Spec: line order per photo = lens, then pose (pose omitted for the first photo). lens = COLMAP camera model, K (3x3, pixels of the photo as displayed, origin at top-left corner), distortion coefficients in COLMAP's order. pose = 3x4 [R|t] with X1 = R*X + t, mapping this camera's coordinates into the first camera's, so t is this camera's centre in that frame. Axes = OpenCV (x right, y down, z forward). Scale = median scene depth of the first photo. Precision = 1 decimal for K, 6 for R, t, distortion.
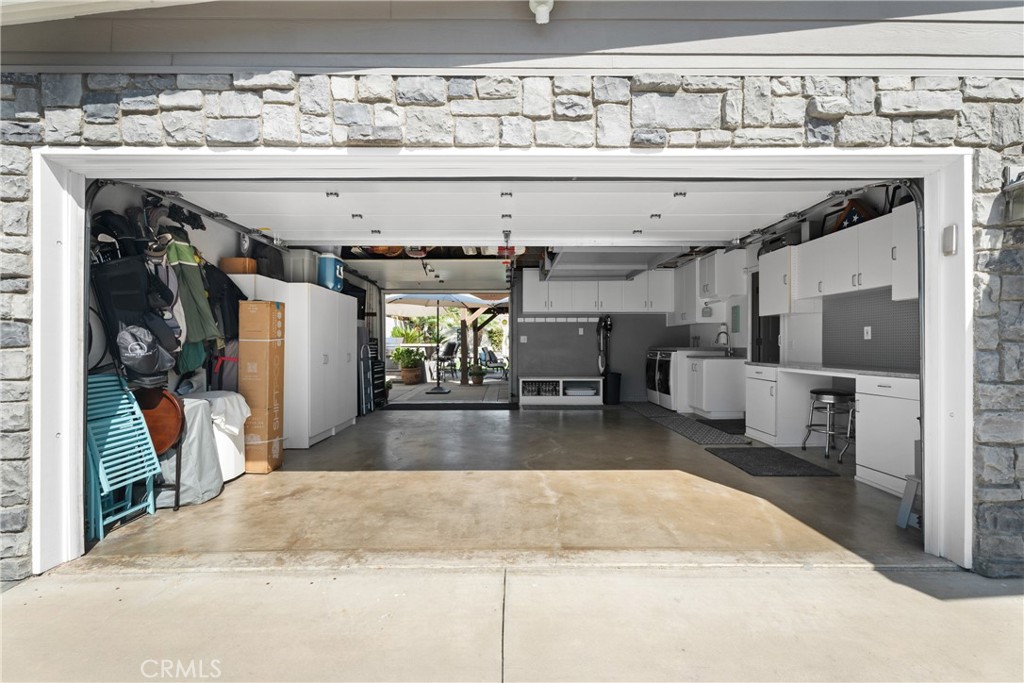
lens RADIAL K [[455.8, 0, 512.9], [0, 455.8, 343.9], [0, 0, 1]] dist [-0.000648, 0.000228]
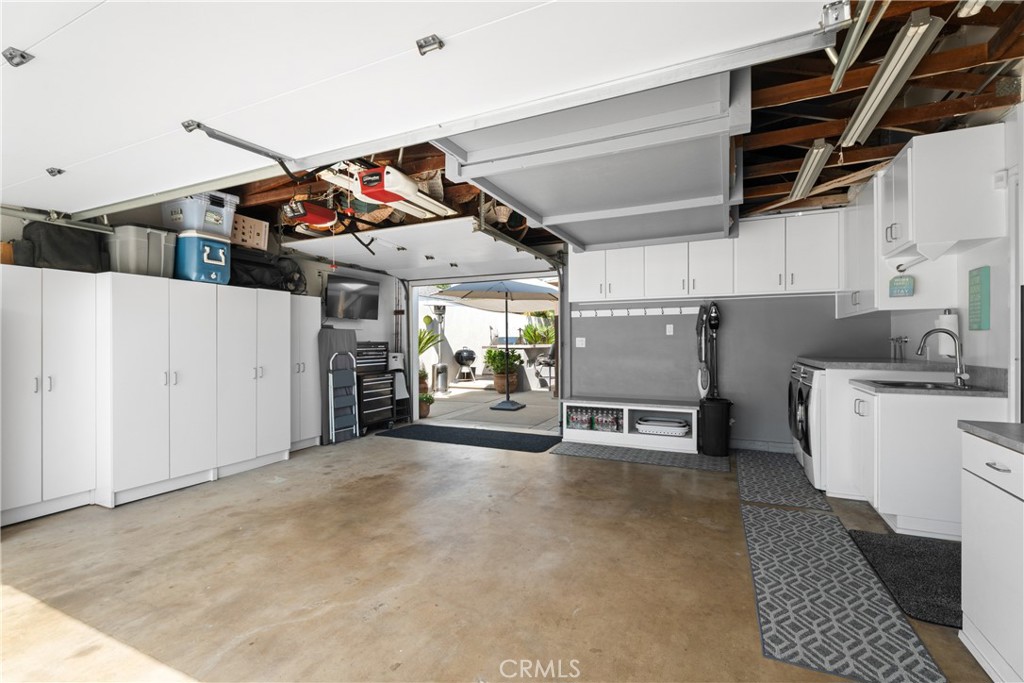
lens RADIAL K [[455.6, 0, 512.3], [0, 455.6, 339.2], [0, 0, 1]] dist [0.000154, -0.000577]
pose [[0.901260, -0.004492, -0.433254, 0.242679], [0.004021, 0.999990, -0.002005, -0.015275], [0.433259, 0.000065, 0.901269, 0.372741]]
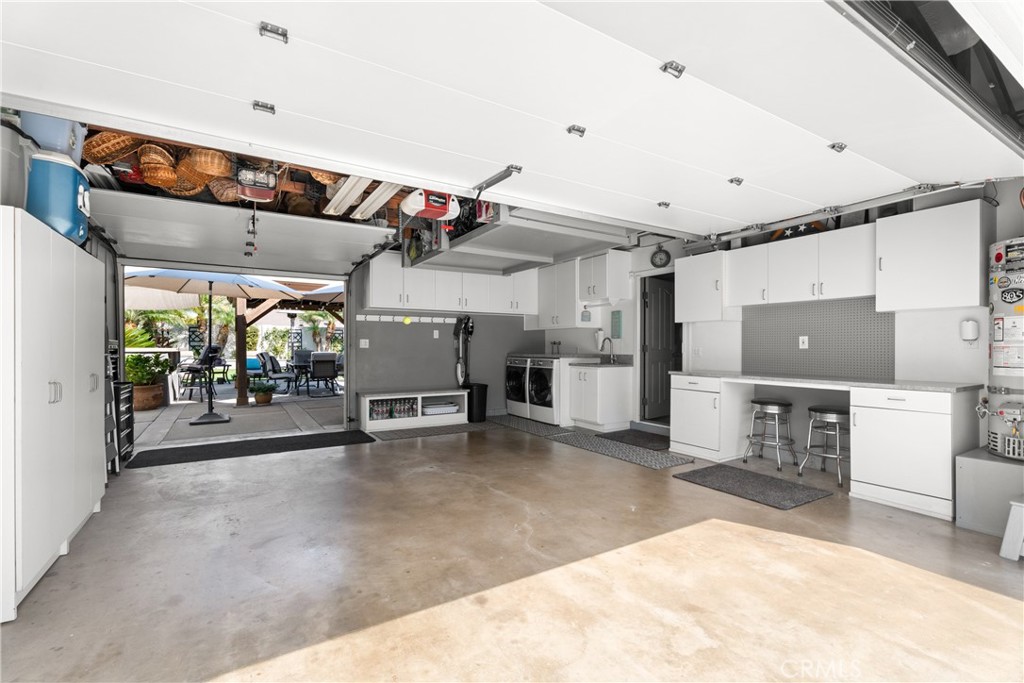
lens RADIAL K [[455.8, 0, 512.9], [0, 455.8, 343.9], [0, 0, 1]] dist [-0.000648, 0.000228]
pose [[0.857356, 0.005003, 0.514700, -0.163543], [-0.003286, 0.999986, -0.004245, -0.007736], [-0.514714, 0.001948, 0.857360, 0.251348]]
